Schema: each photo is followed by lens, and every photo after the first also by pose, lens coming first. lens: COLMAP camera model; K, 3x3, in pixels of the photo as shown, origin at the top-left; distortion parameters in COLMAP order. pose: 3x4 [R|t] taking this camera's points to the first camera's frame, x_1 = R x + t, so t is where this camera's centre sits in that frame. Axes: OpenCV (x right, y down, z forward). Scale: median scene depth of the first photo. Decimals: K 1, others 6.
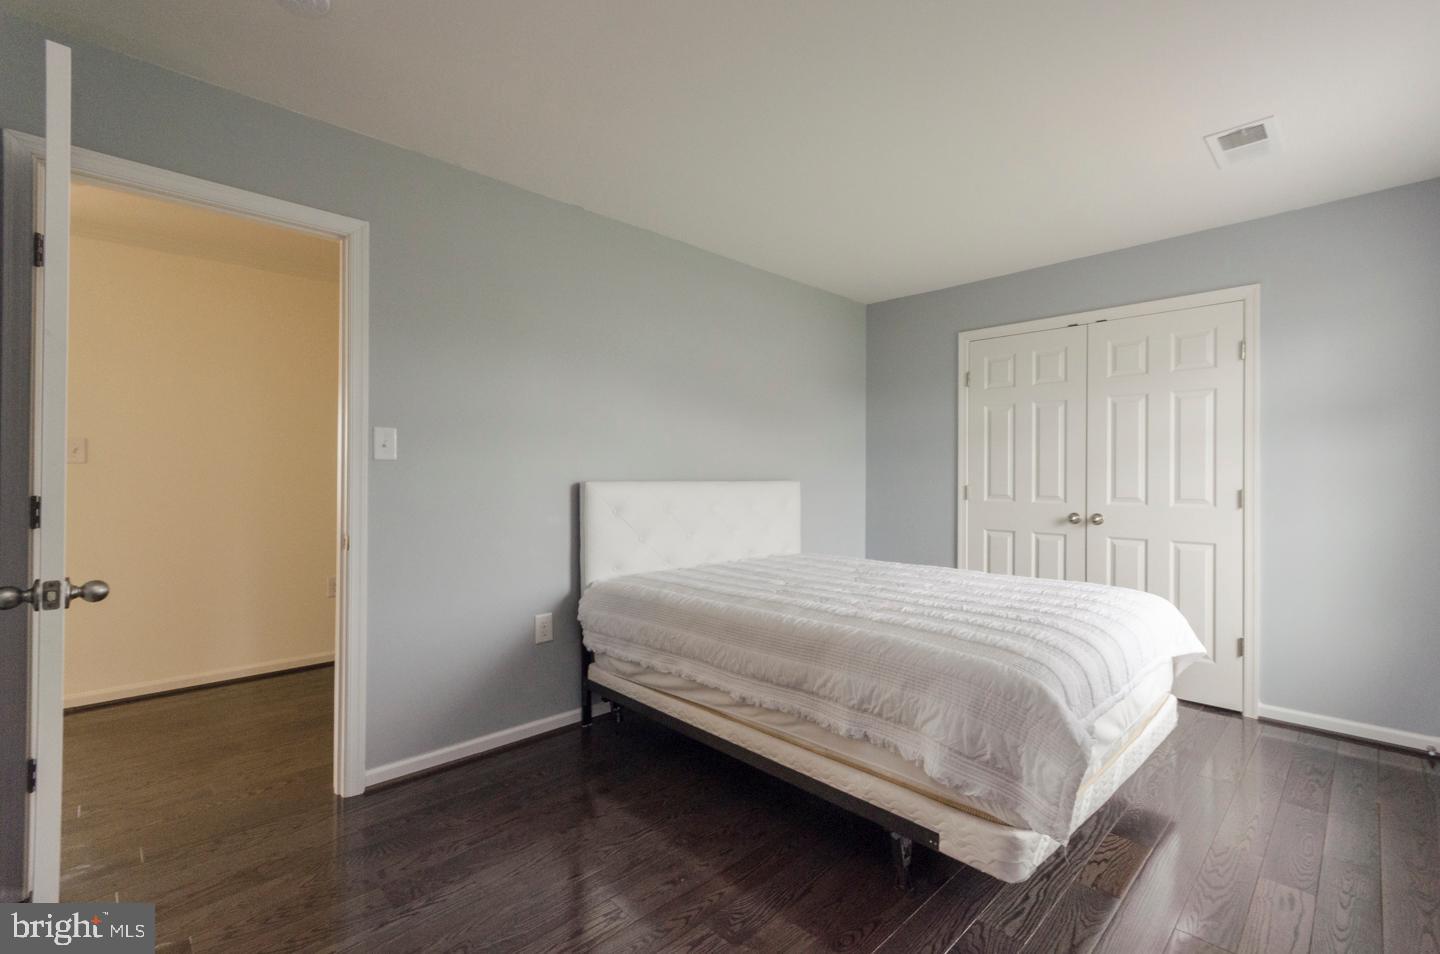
lens RADIAL K [[623.9, 0, 720.0], [0, 623.9, 477.0], [0, 0, 1]] dist [0.000863, 0.000052]
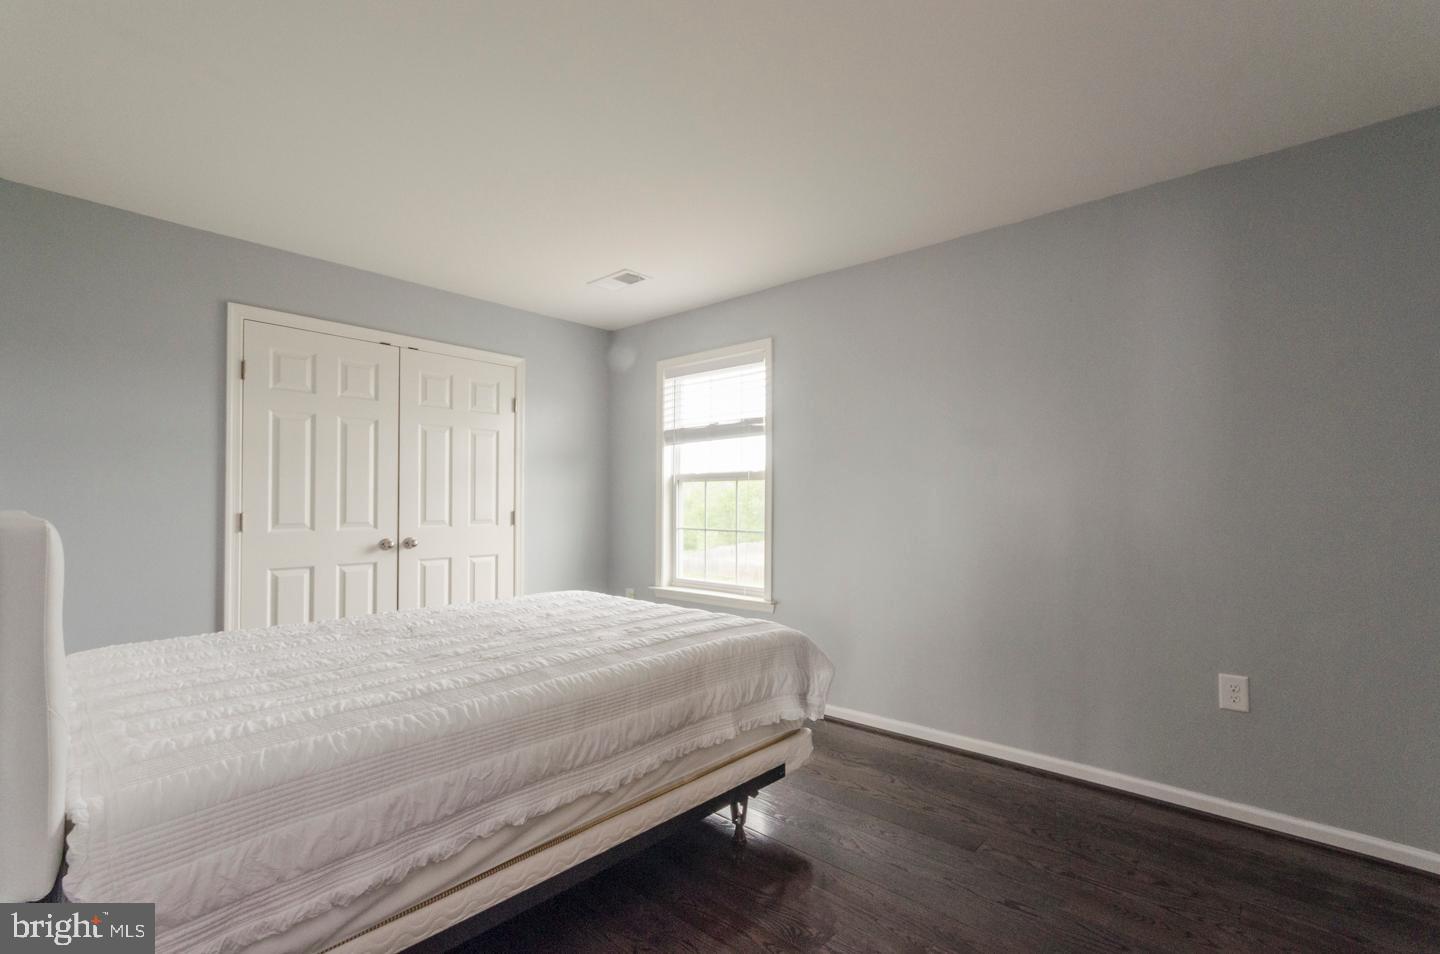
lens RADIAL K [[642.3, 0, 730.0], [0, 642.3, 500.1], [0, 0, 1]] dist [0.008999, 0.000245]
pose [[-0.058540, 0.001641, 0.998284, -0.531085], [0.002164, 0.999997, -0.001517, 0.000675], [-0.998283, 0.002072, -0.058543, 0.617820]]
